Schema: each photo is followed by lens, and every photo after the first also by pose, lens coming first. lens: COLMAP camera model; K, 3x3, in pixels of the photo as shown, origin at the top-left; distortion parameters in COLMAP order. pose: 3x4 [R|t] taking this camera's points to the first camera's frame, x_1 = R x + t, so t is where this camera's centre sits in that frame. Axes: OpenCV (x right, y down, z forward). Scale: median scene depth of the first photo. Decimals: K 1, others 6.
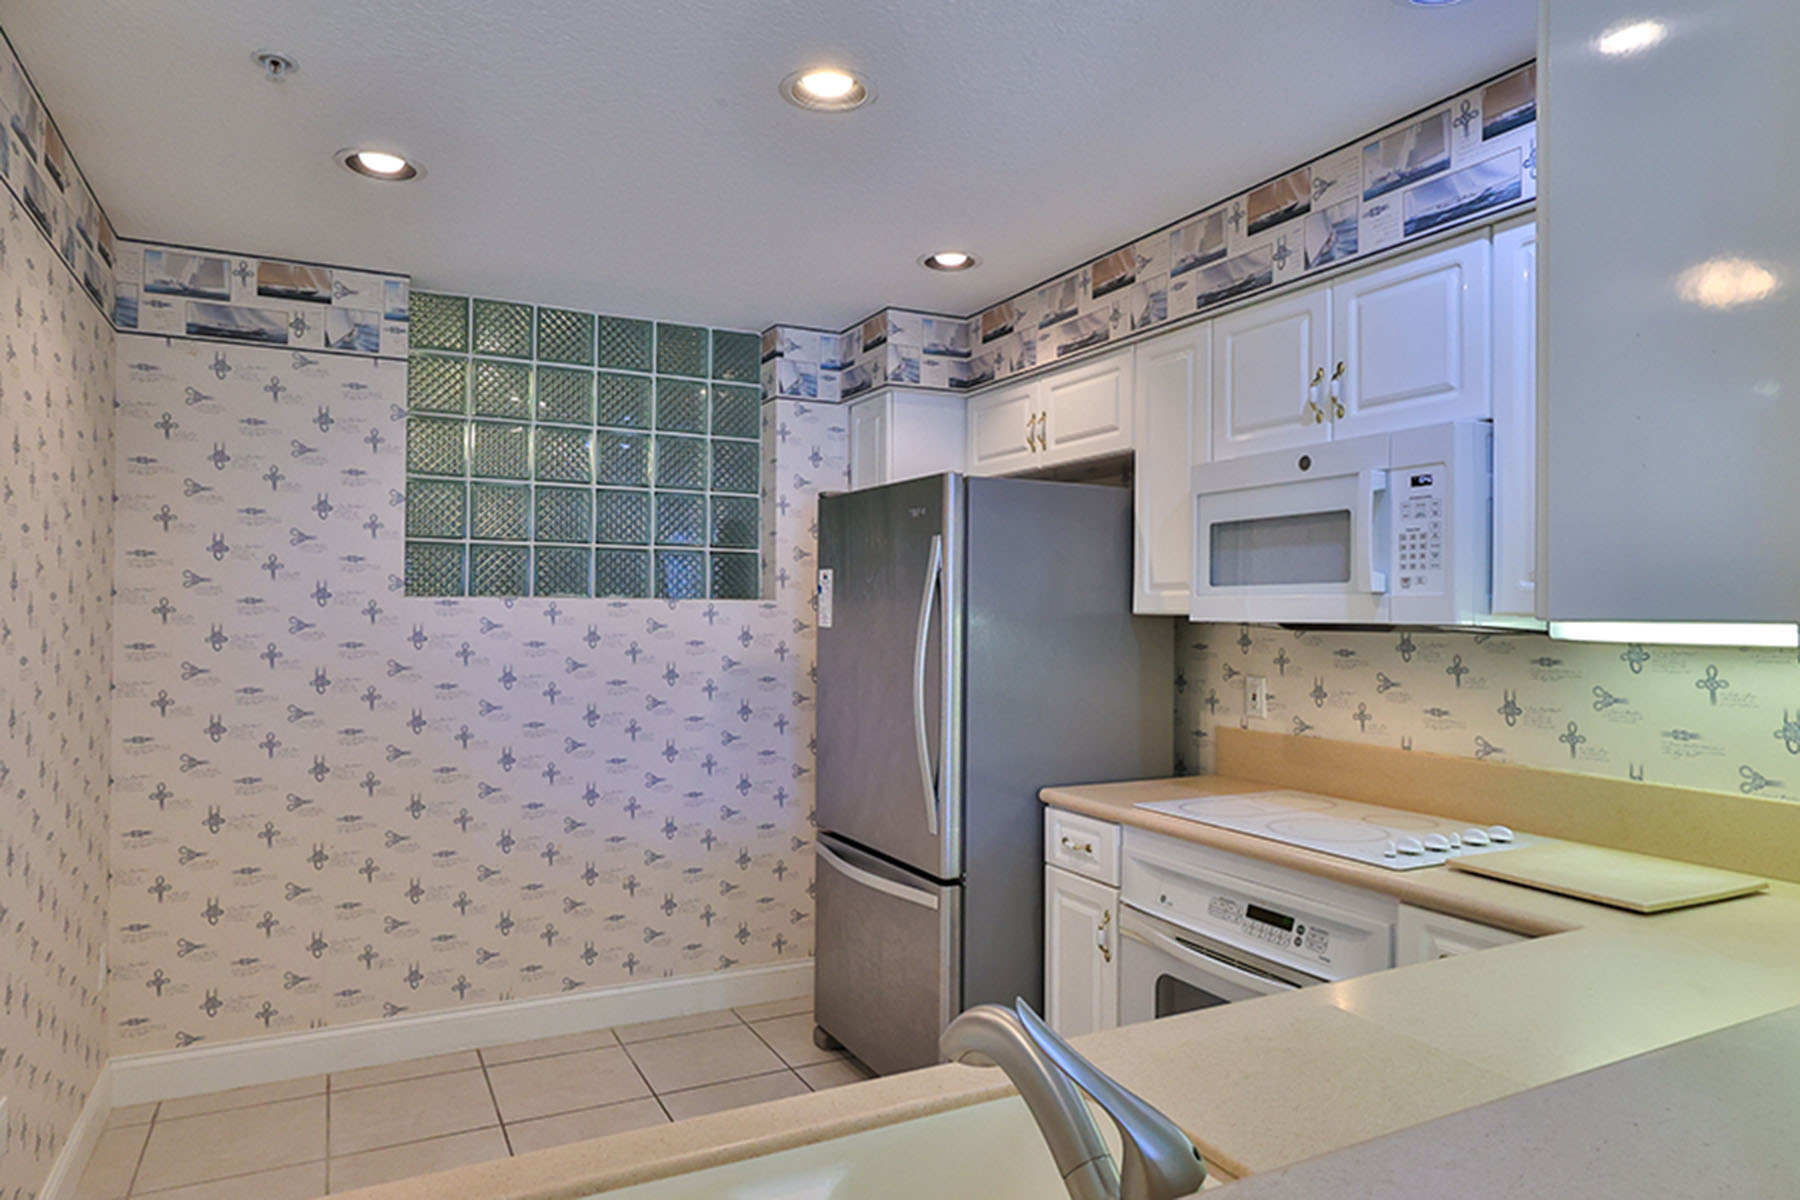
lens RADIAL K [[1120.6, 0, 900.0], [0, 1120.6, 600.0], [0, 0, 1]] dist [0.004875, 0.000967]
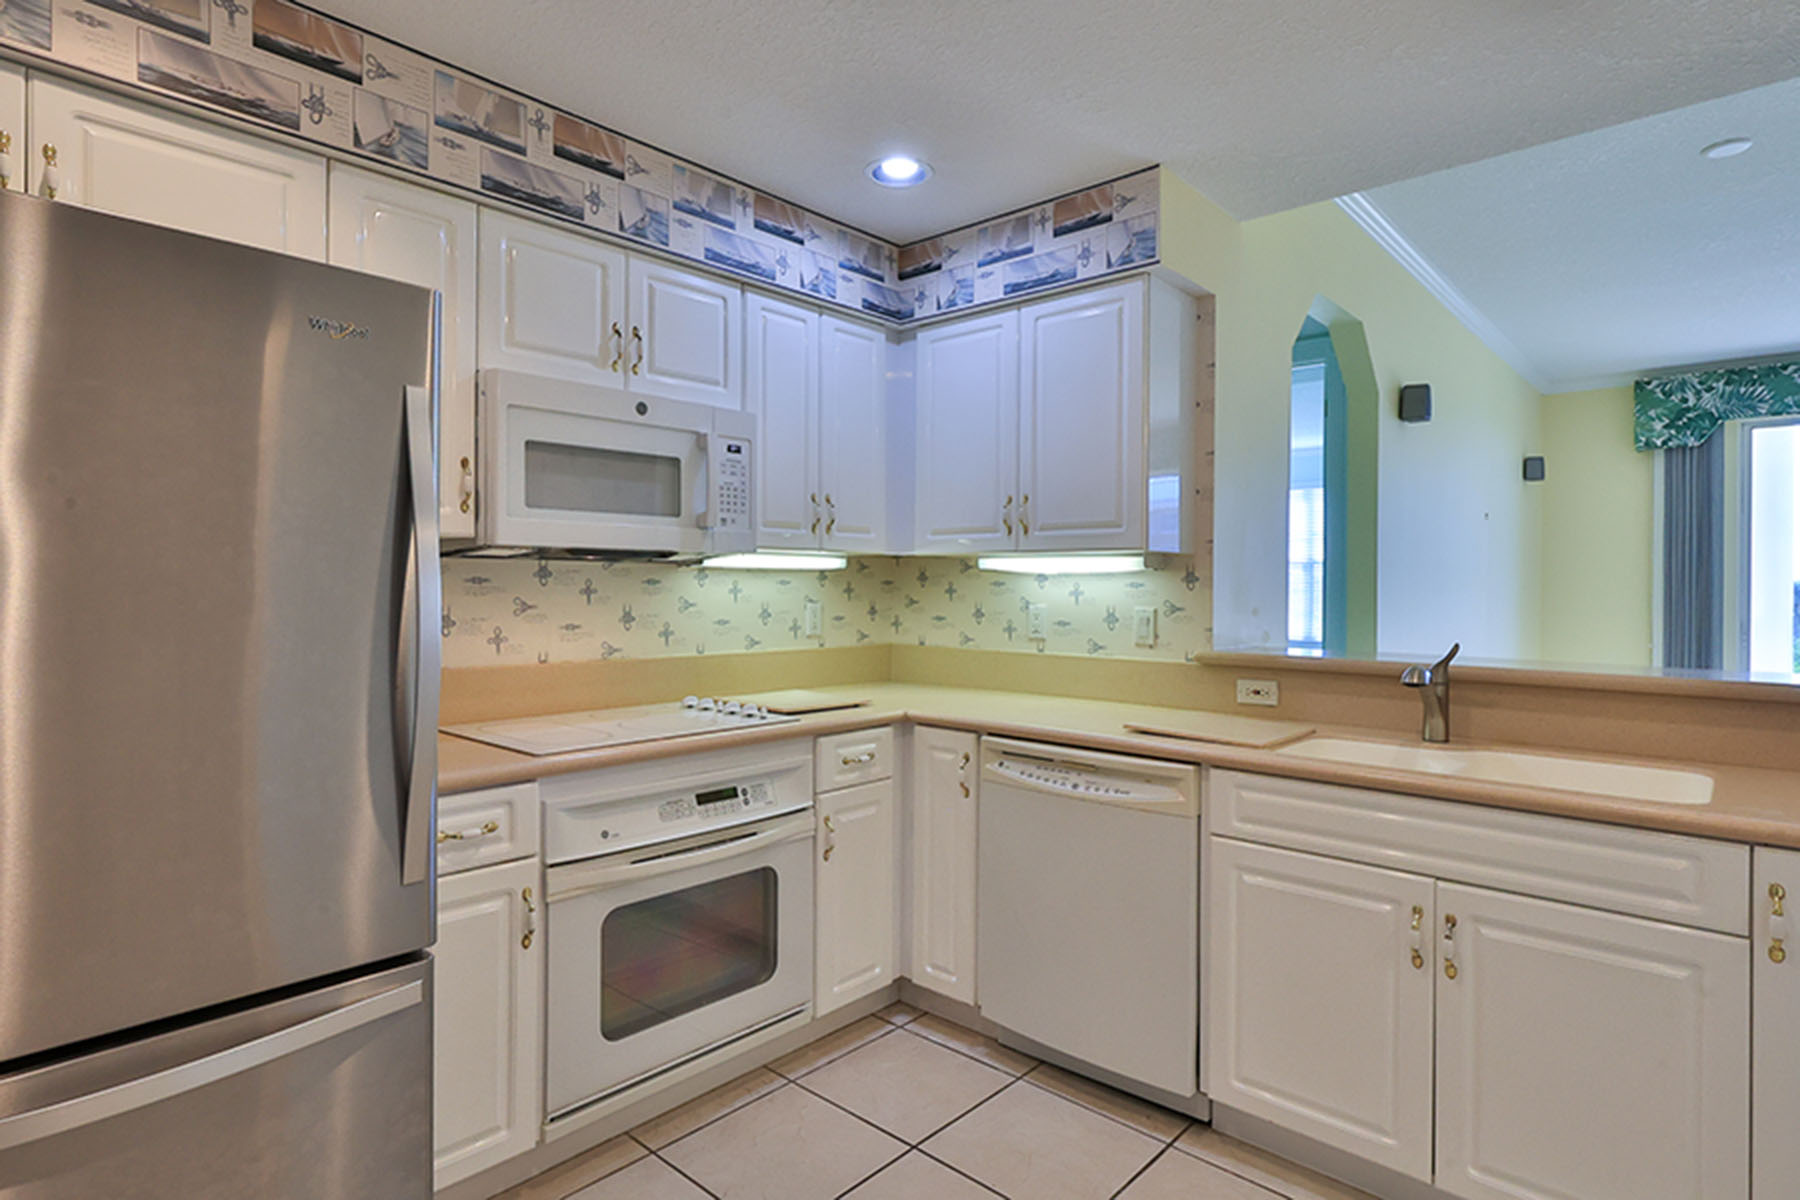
lens RADIAL K [[939.6, 0, 894.7], [0, 939.6, 590.7], [0, 0, 1]] dist [0.000070, 0.000127]
pose [[-0.349782, -0.013335, 0.936736, -0.572701], [-0.017880, 0.999812, 0.007557, 0.046343], [-0.936660, -0.014106, -0.349955, 1.006498]]
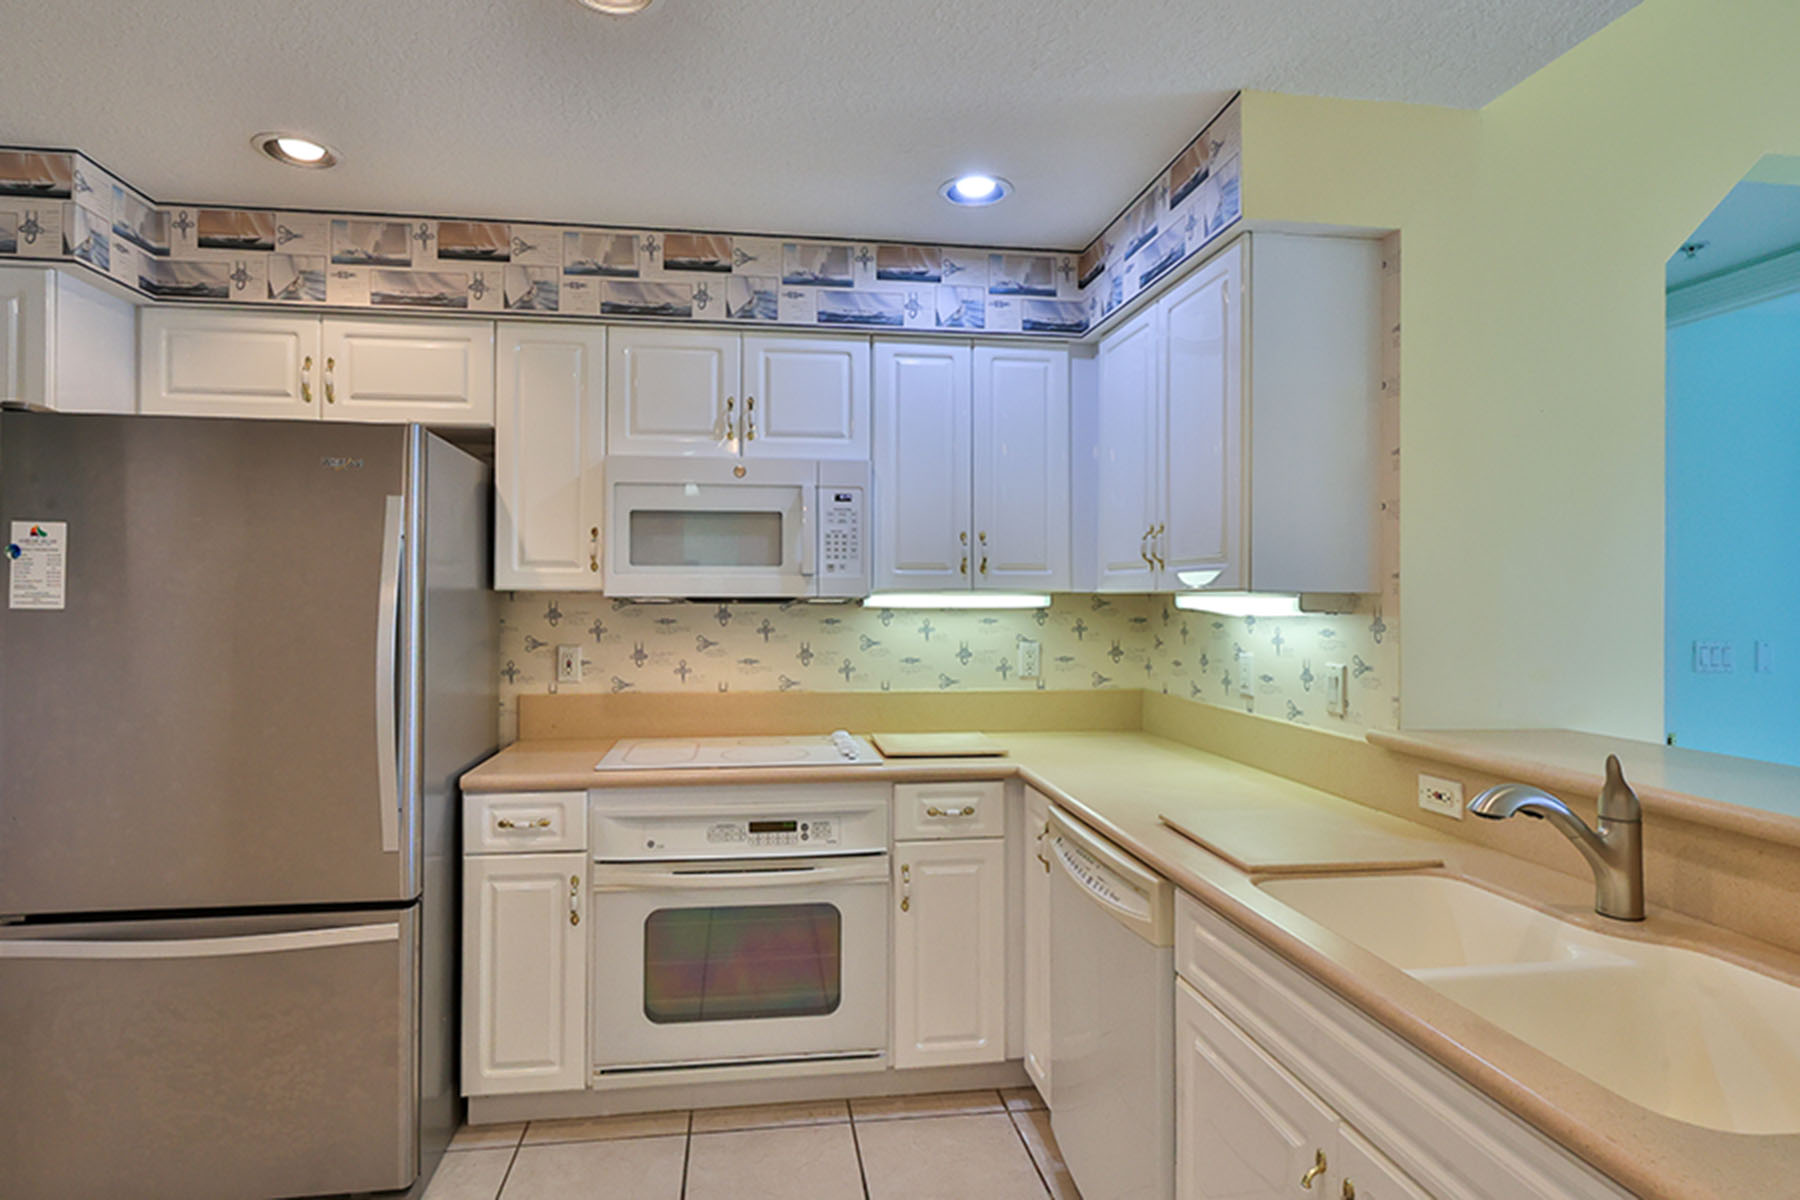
lens RADIAL K [[956.6, 0, 883.8], [0, 956.6, 594.0], [0, 0, 1]] dist [-0.000550, -0.000623]
pose [[0.328514, -0.001591, 0.944498, -0.564641], [-0.011531, 0.999917, 0.005695, 0.008397], [-0.944429, -0.012762, 0.328469, 0.449501]]
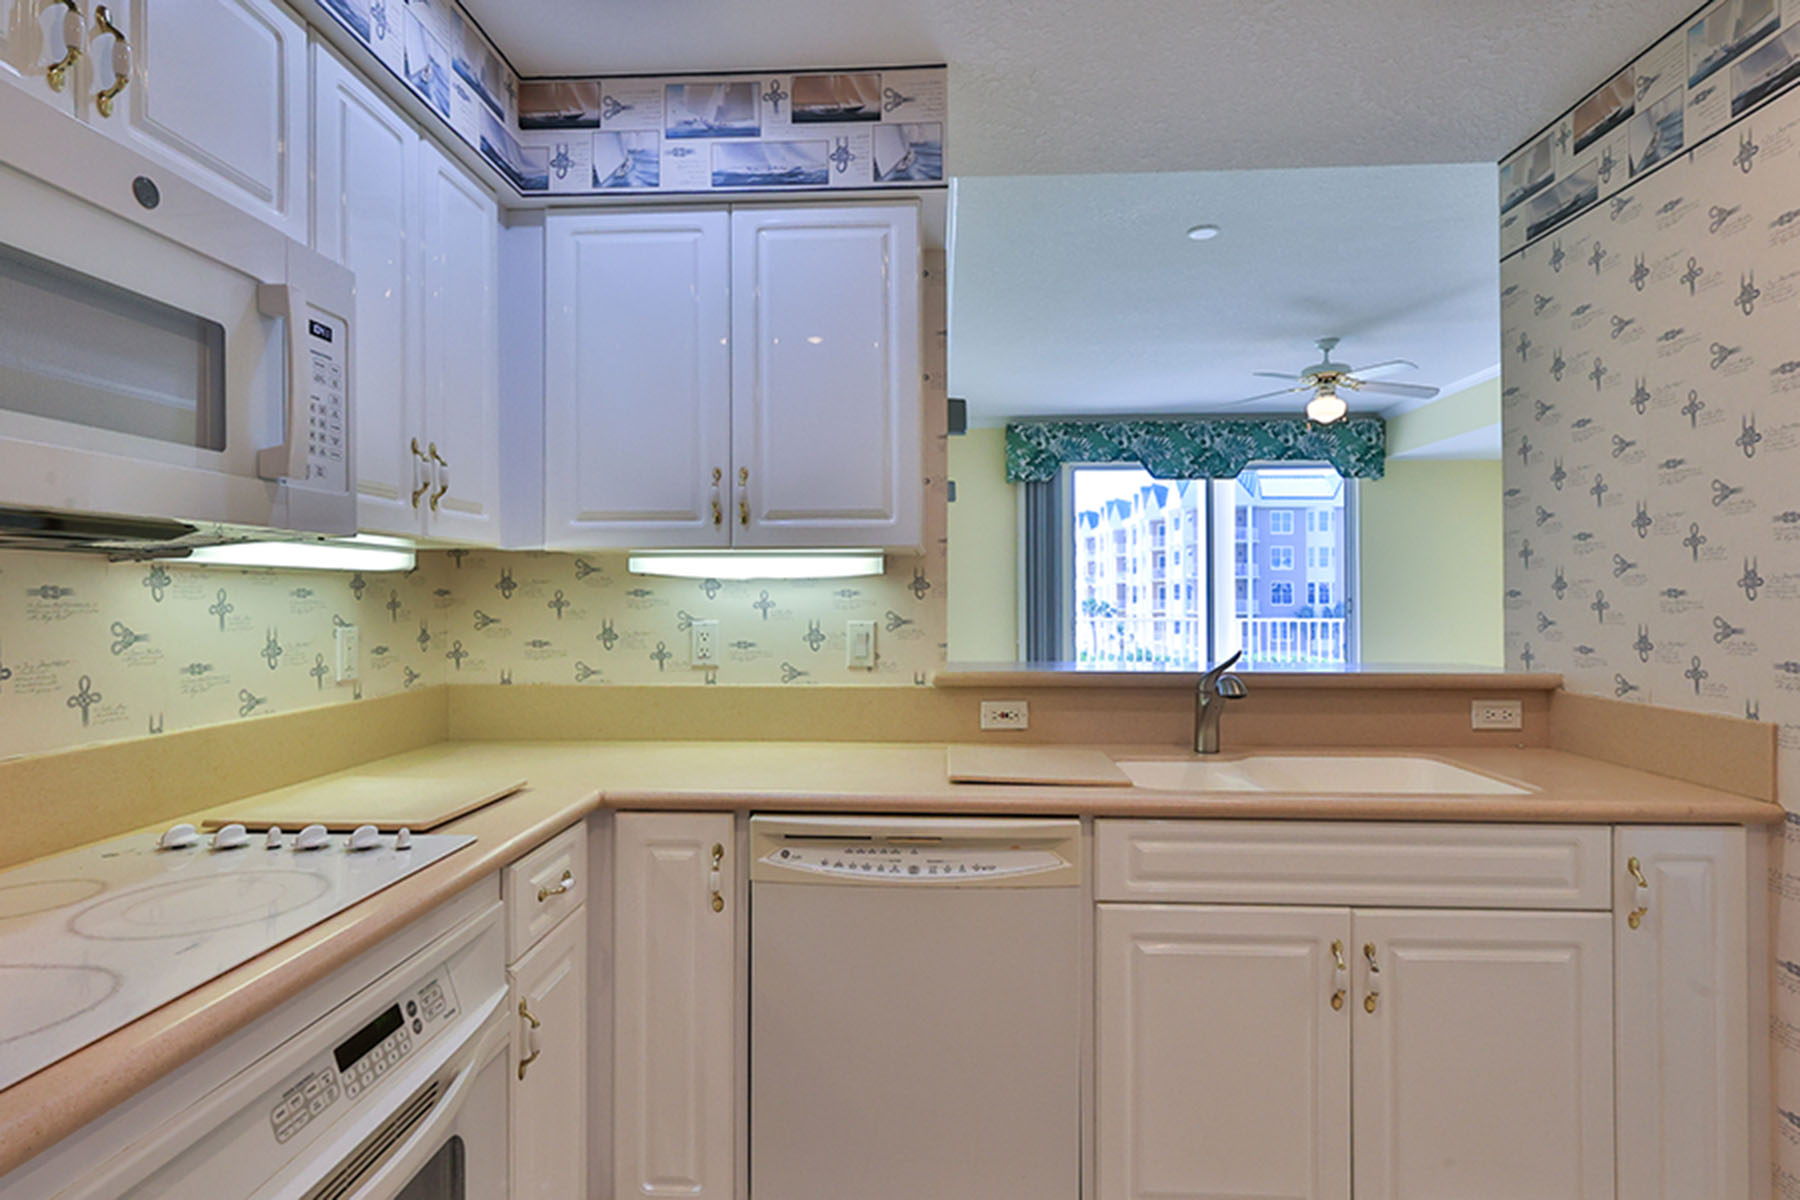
lens RADIAL K [[939.6, 0, 894.7], [0, 939.6, 590.7], [0, 0, 1]] dist [0.000070, 0.000127]
pose [[-0.864589, 0.000413, 0.502480, -0.121286], [-0.007012, 0.999892, -0.012886, 0.051798], [-0.502431, -0.014665, -0.864493, 1.098021]]
